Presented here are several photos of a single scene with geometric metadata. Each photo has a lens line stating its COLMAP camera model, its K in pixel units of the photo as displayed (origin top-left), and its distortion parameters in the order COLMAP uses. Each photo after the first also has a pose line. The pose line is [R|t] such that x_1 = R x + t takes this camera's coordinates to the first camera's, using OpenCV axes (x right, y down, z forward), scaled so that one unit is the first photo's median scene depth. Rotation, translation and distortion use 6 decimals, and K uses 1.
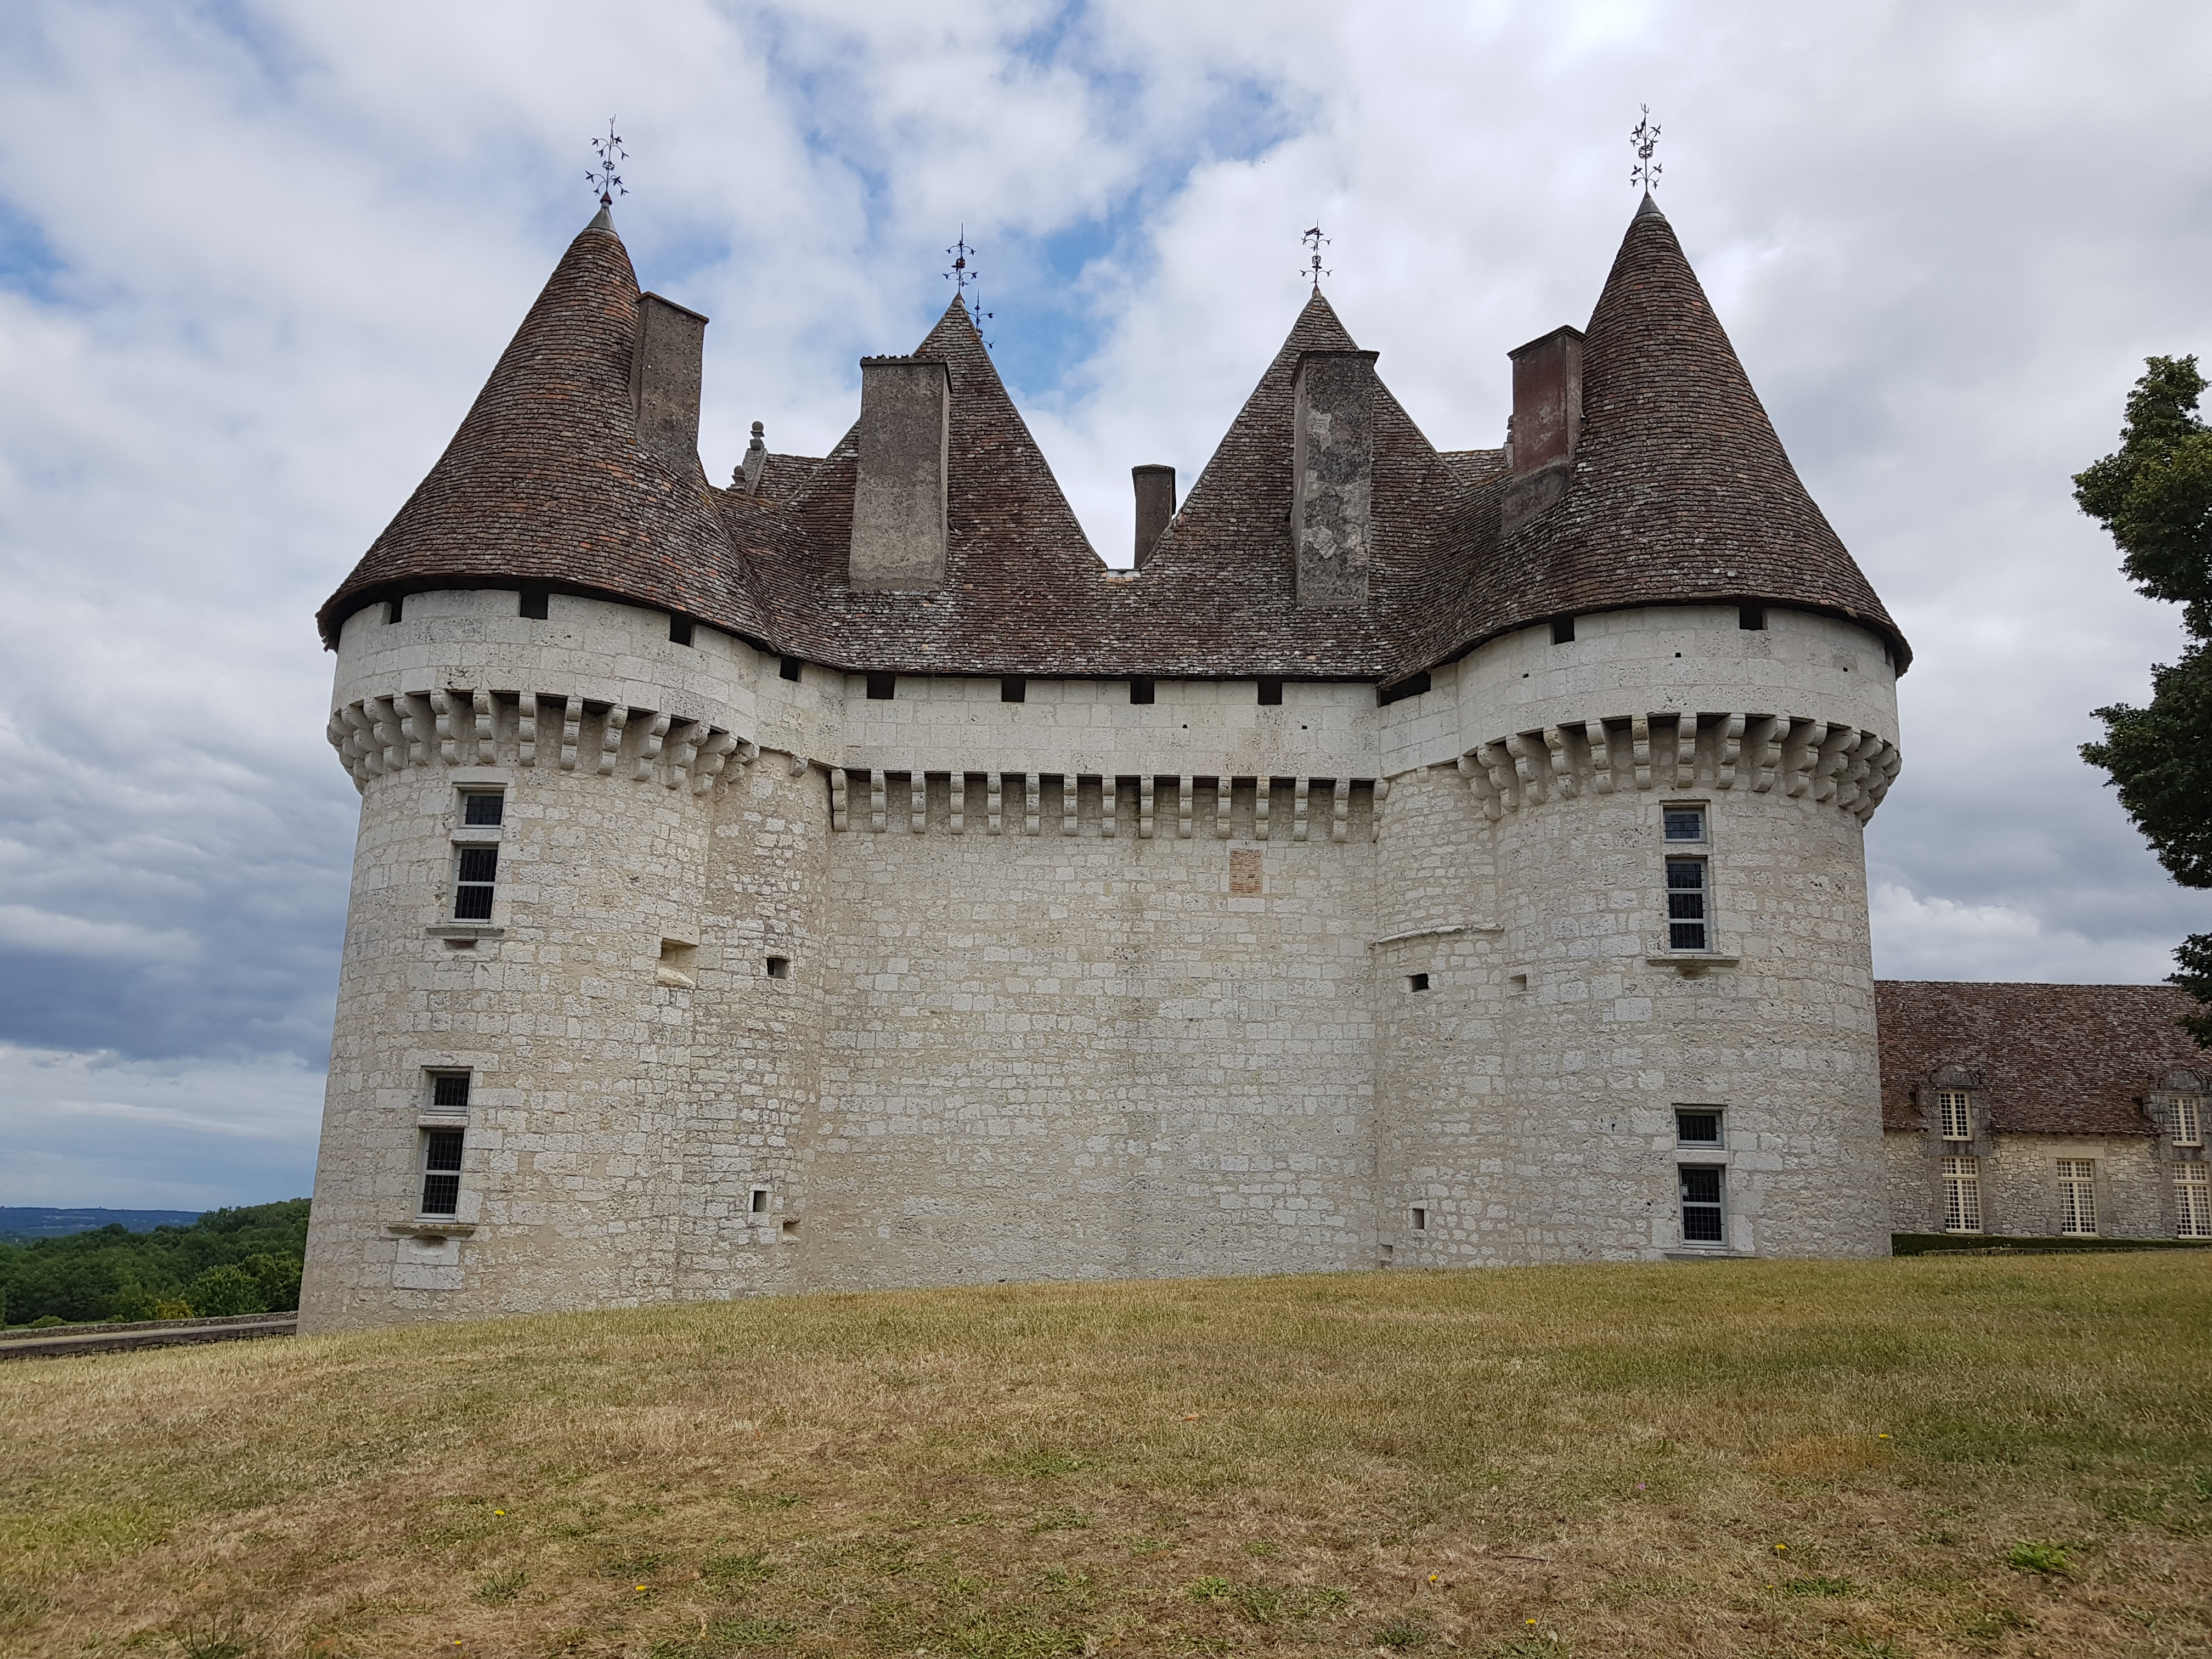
lens RADIAL K [[1744.5, 0, 1094.1], [0, 1744.5, 842.8], [0, 0, 1]] dist [0.104087, -0.134227]
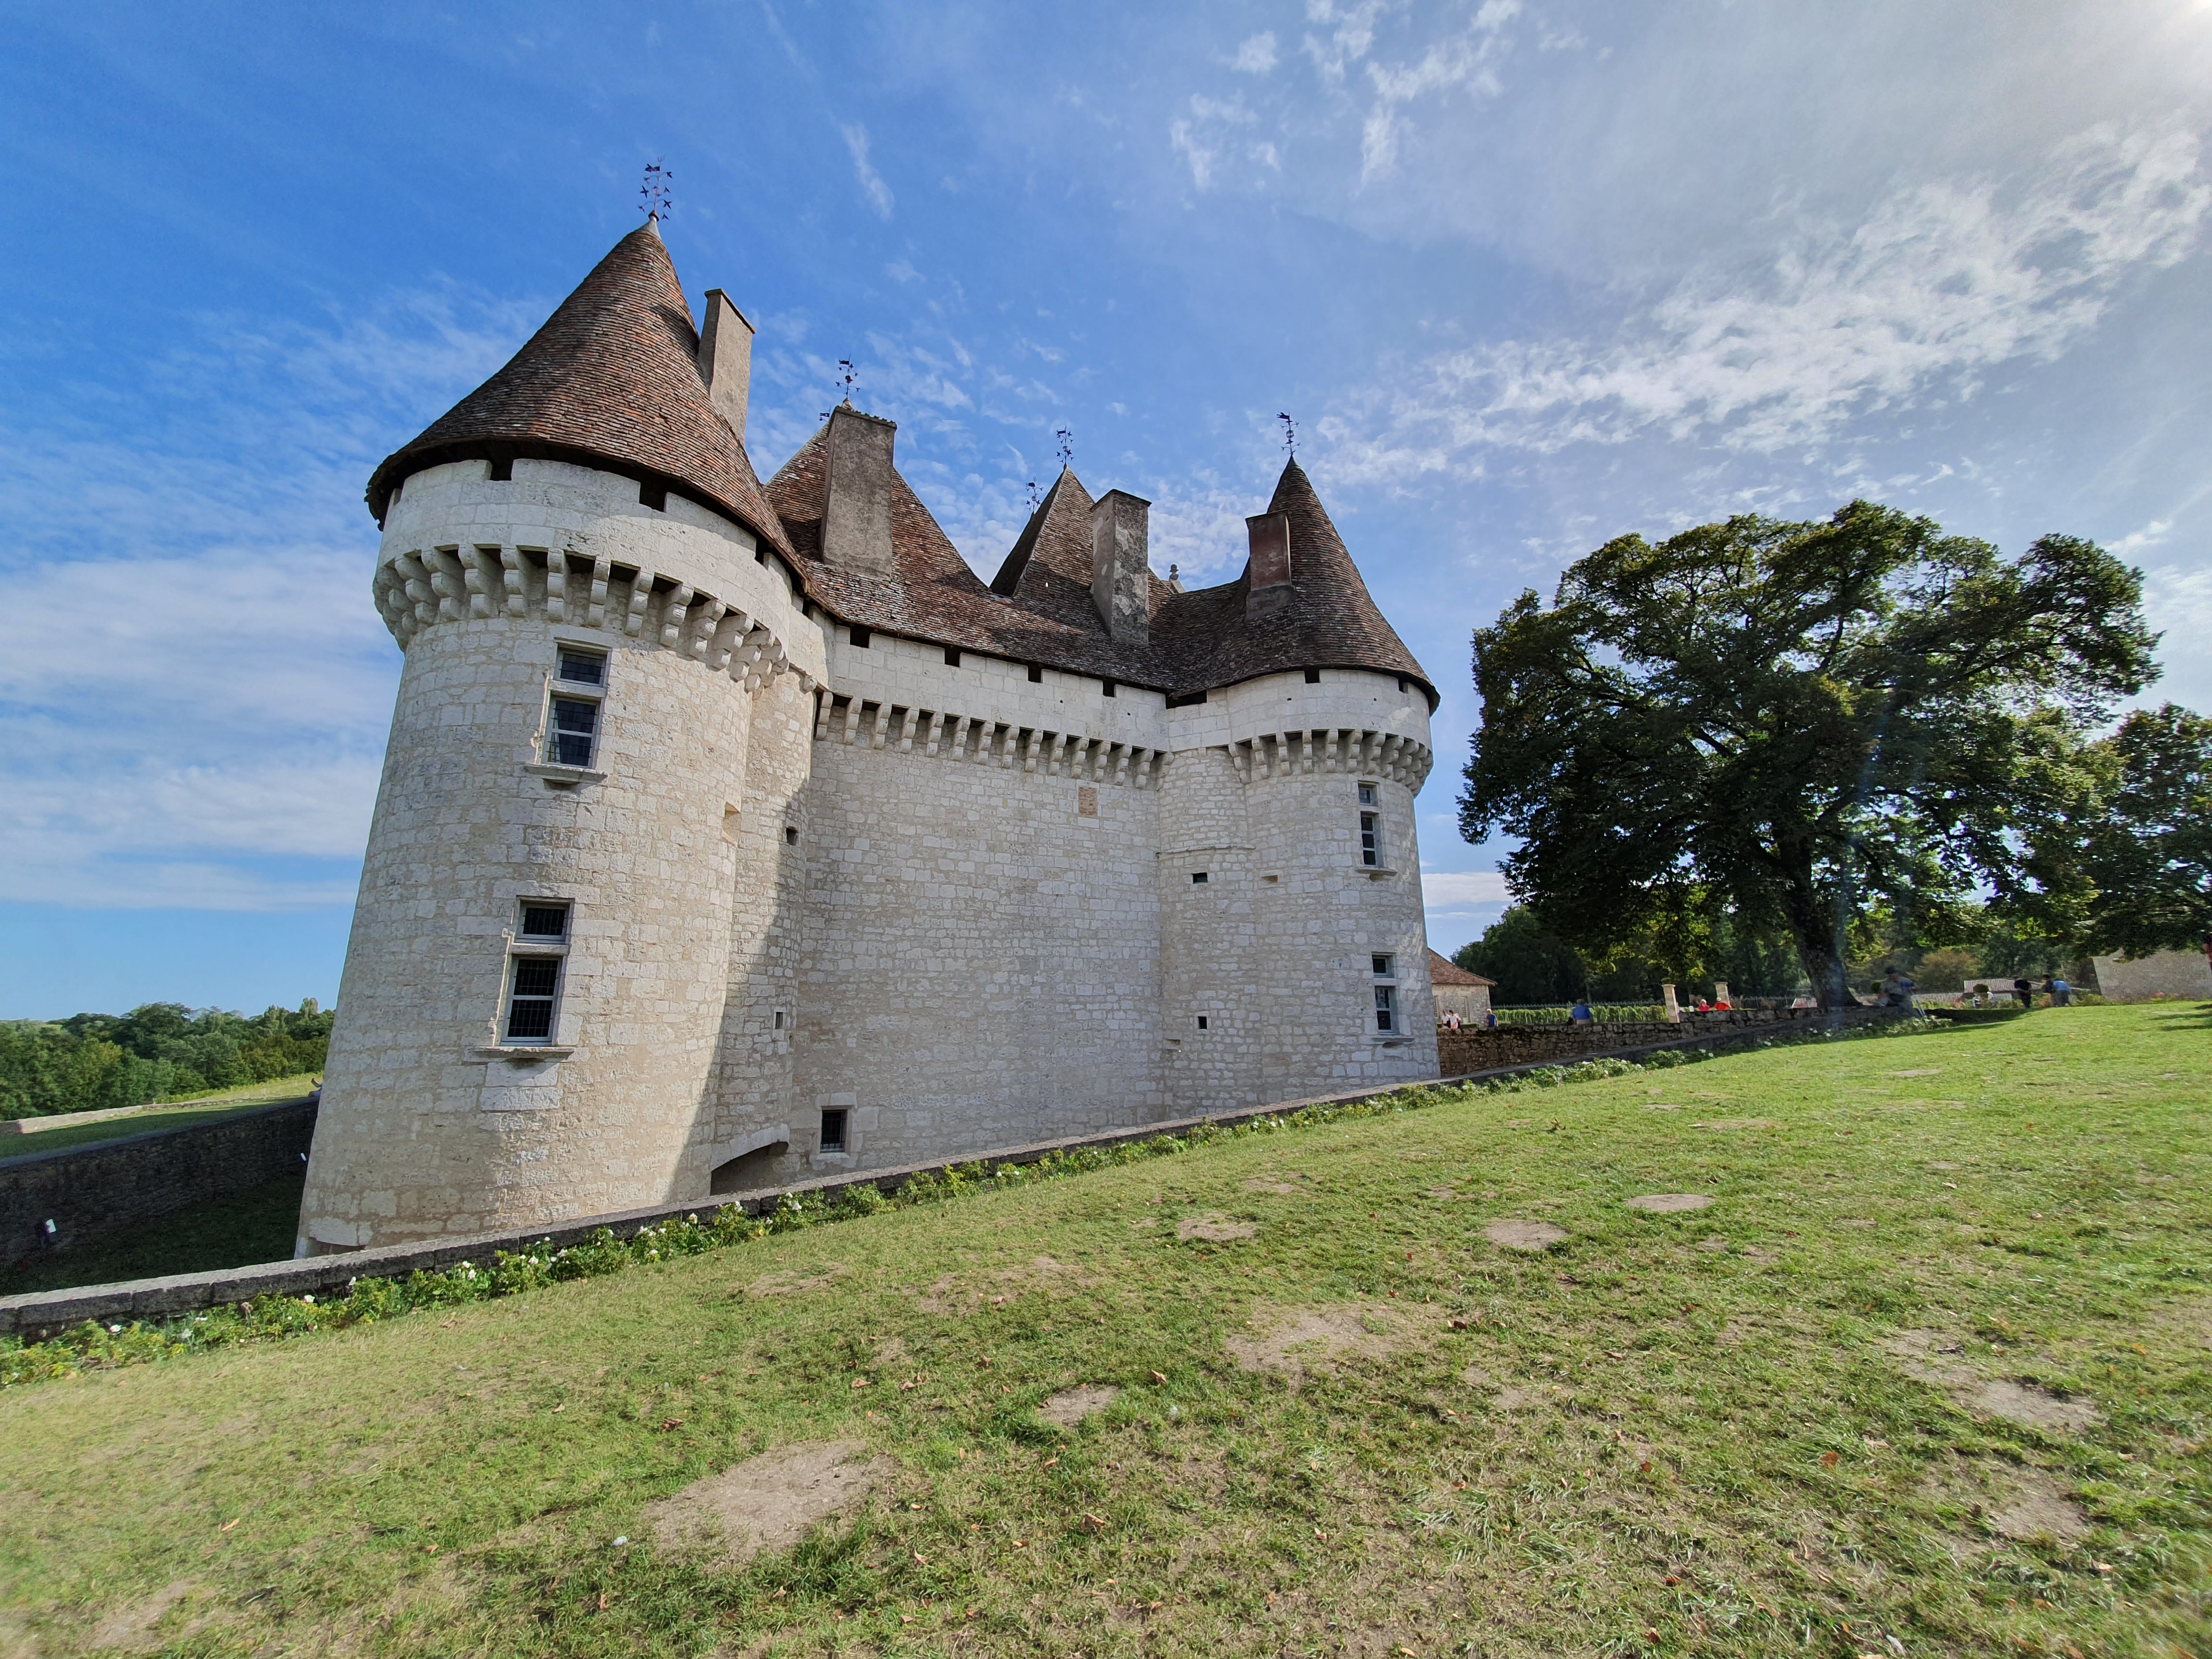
lens RADIAL K [[887.1, 0, 1081.4], [0, 887.1, 818.7], [0, 0, 1]] dist [0.001593, 0.000673]
pose [[0.859347, 0.092331, 0.502989, -0.330757], [-0.084923, 0.995675, -0.037682, 0.065970], [-0.504292, -0.010333, 0.863471, 0.345620]]
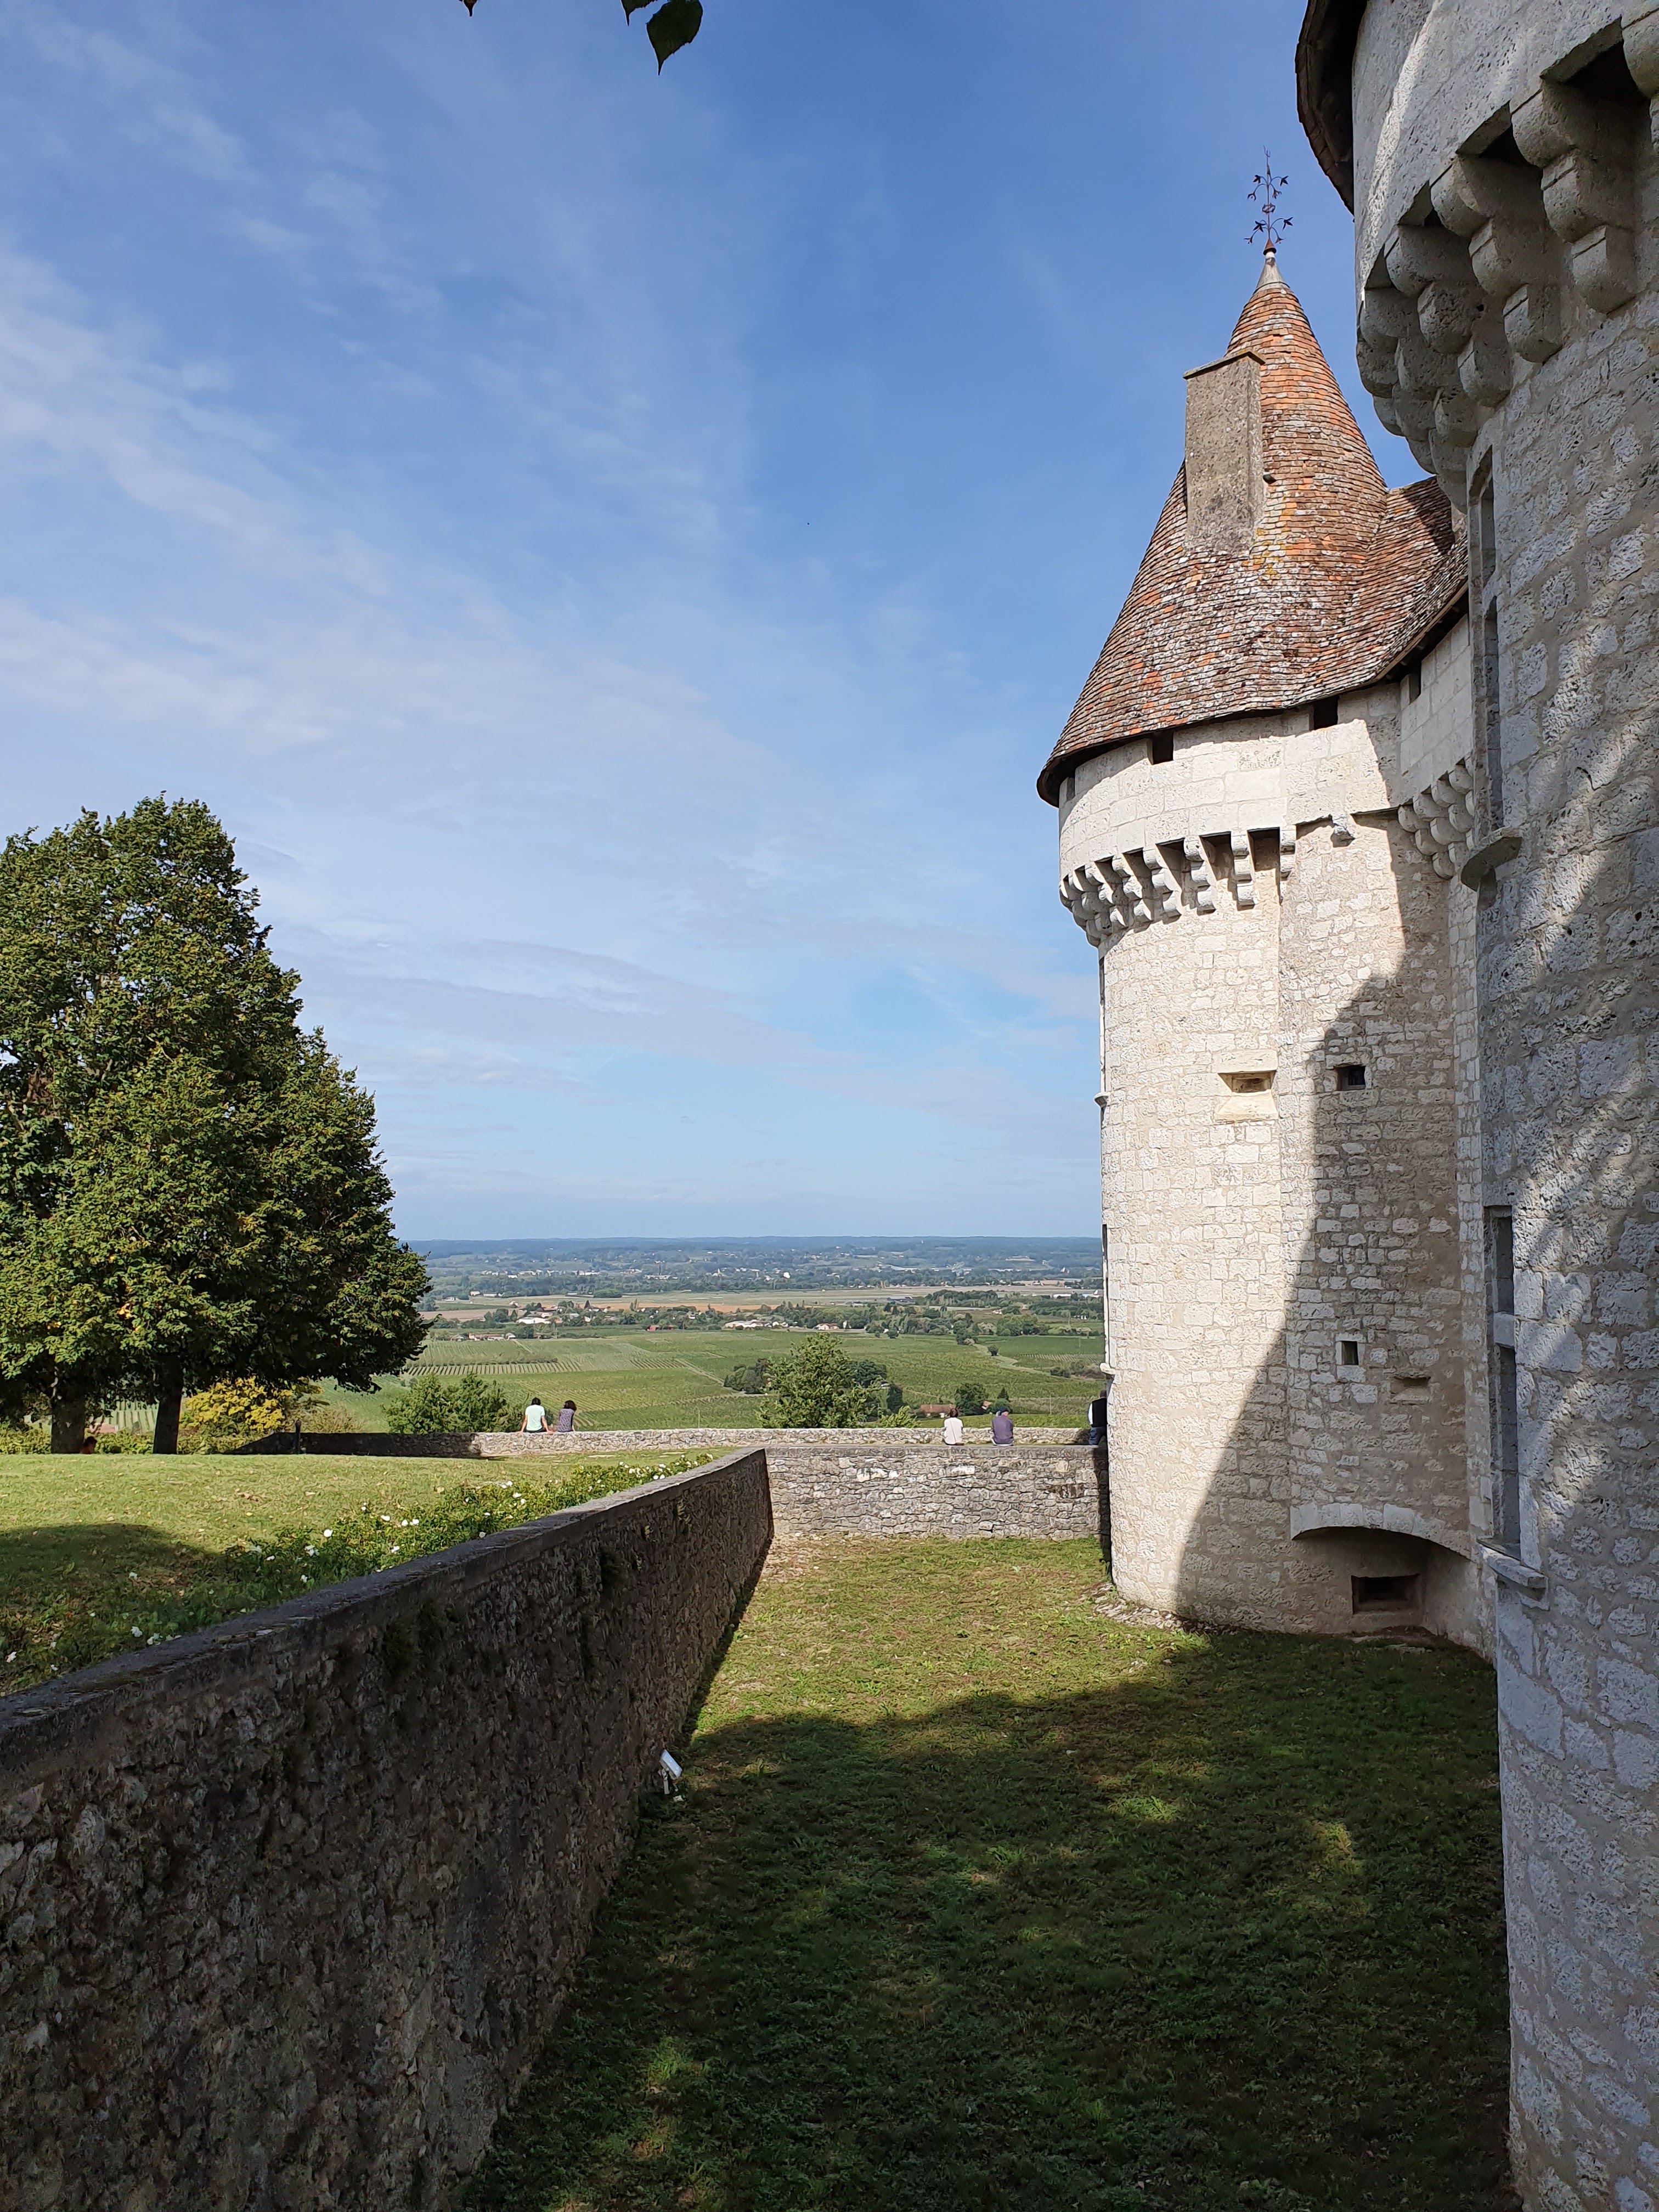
lens RADIAL K [[1744.5, 0, 863.1], [0, 1744.5, 1126.7], [0, 0, 1]] dist [0.104087, -0.134227]
pose [[0.018644, -0.098551, -0.994957, 0.654908], [0.227100, 0.969537, -0.091778, 0.120337], [0.973693, -0.224244, 0.040457, 0.749358]]
